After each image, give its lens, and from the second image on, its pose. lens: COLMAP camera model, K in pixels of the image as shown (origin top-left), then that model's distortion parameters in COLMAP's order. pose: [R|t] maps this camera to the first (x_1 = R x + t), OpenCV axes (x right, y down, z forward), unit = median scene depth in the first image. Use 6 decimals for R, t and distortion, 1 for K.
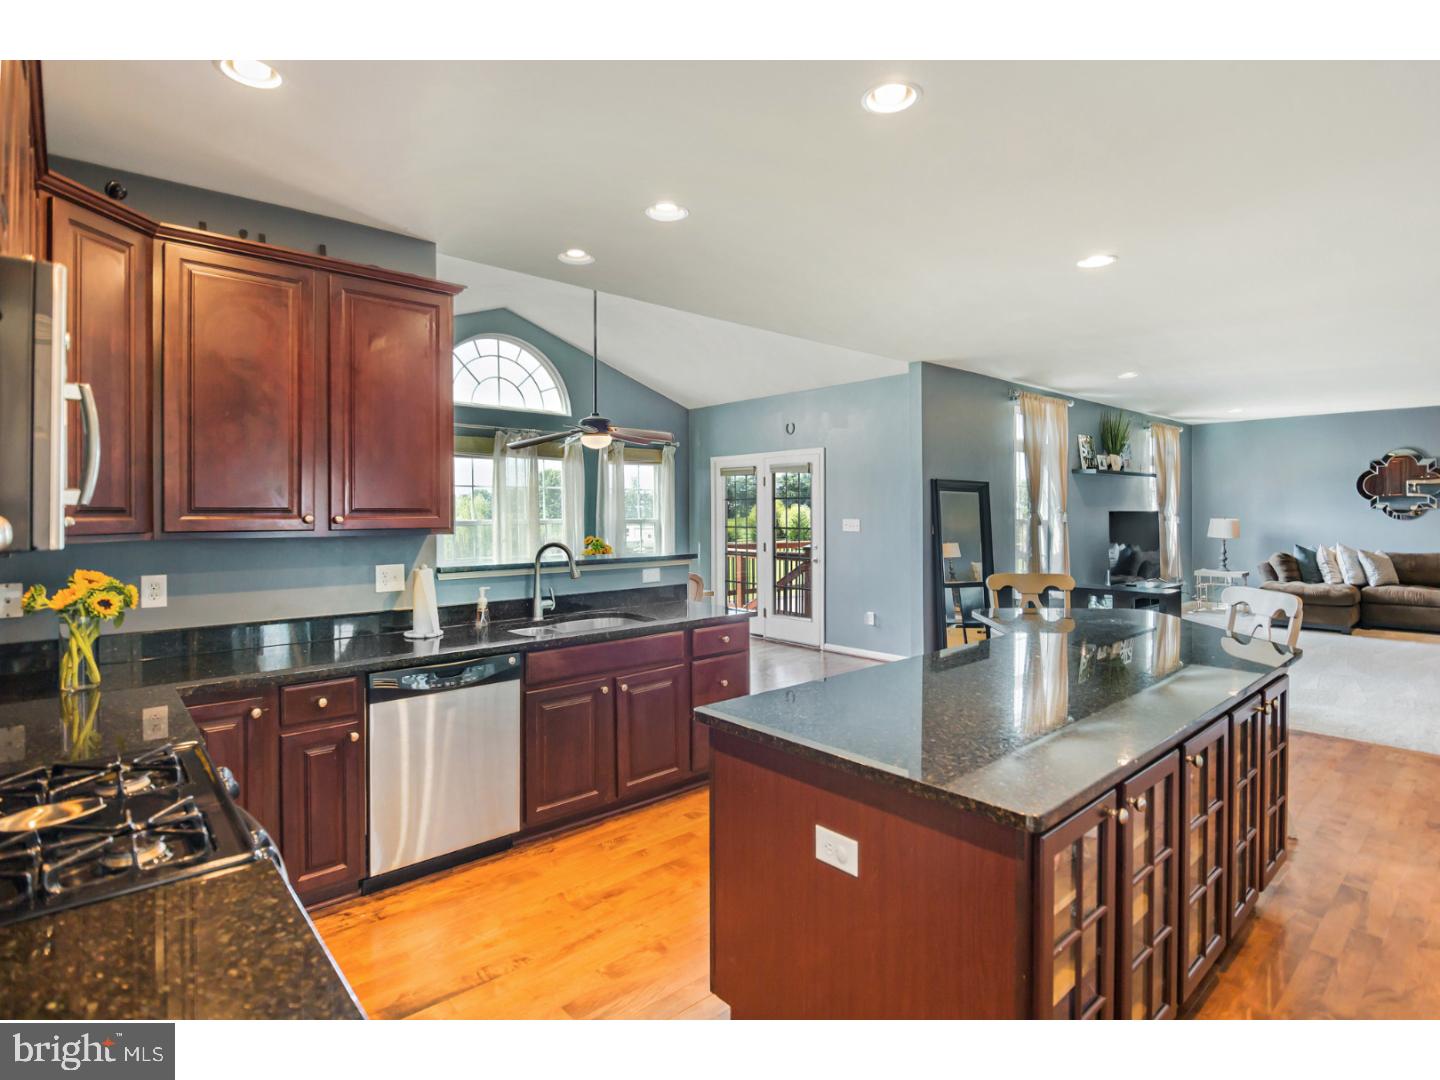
lens RADIAL K [[730.9, 0, 725.2], [0, 730.9, 533.2], [0, 0, 1]] dist [0.003169, 0.000149]
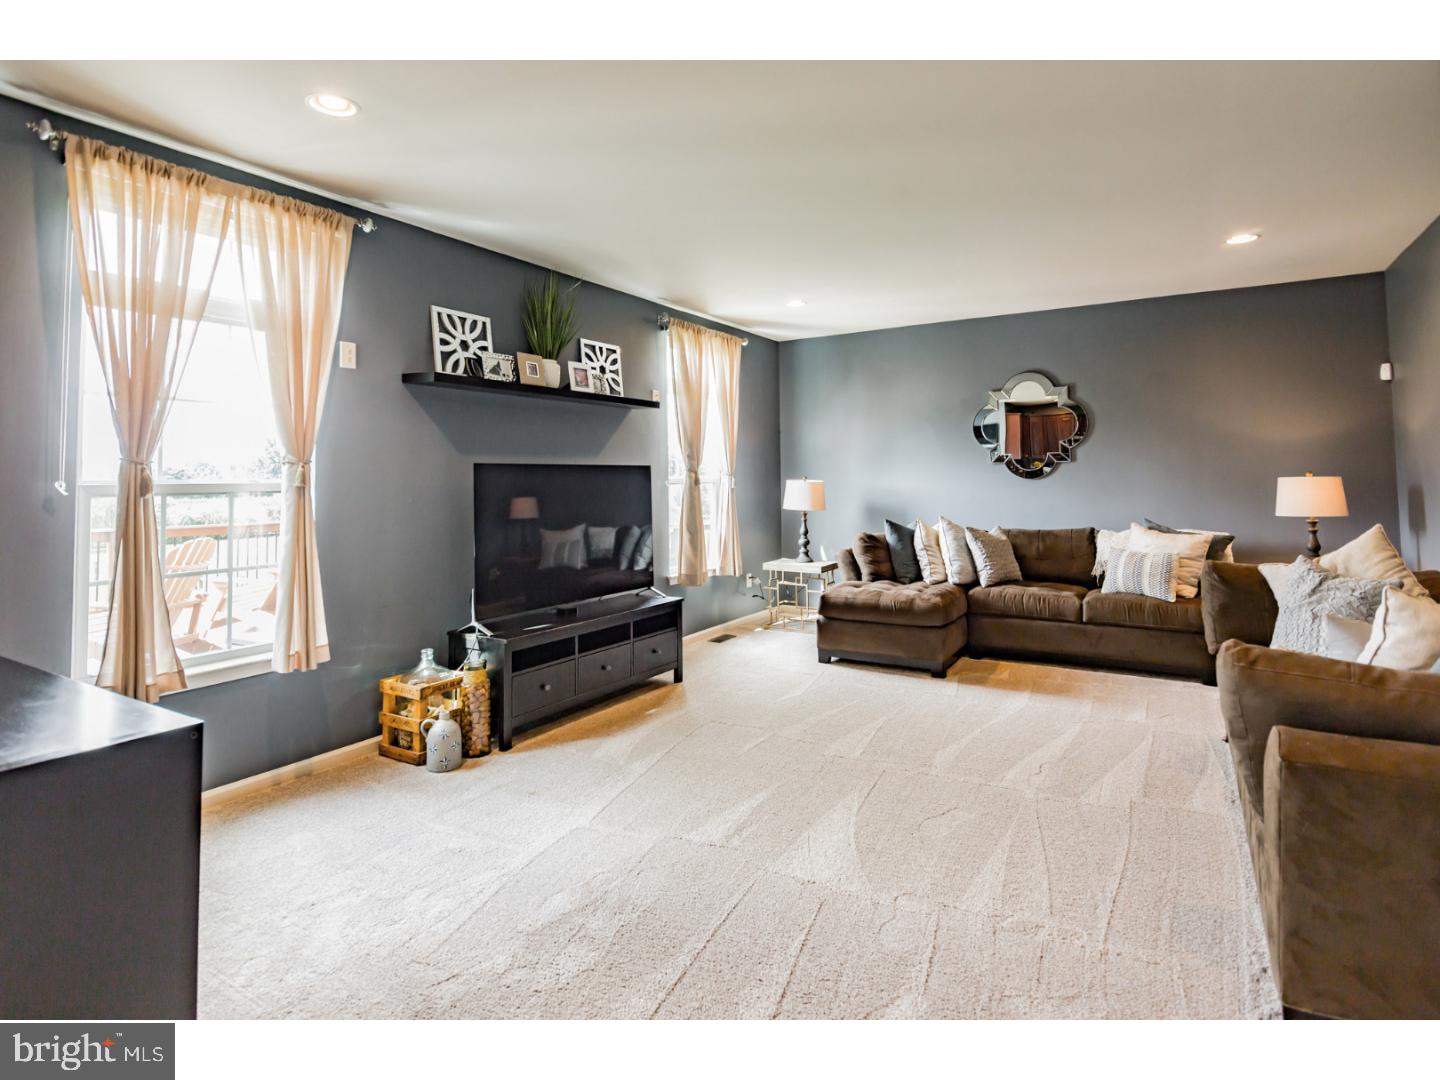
lens RADIAL K [[730.9, 0, 725.2], [0, 730.9, 533.2], [0, 0, 1]] dist [0.003169, 0.000149]
pose [[0.966637, -0.029583, 0.254434, 0.512663], [0.018324, 0.998750, 0.046506, -0.003842], [-0.255492, -0.040292, 0.965971, 0.461069]]
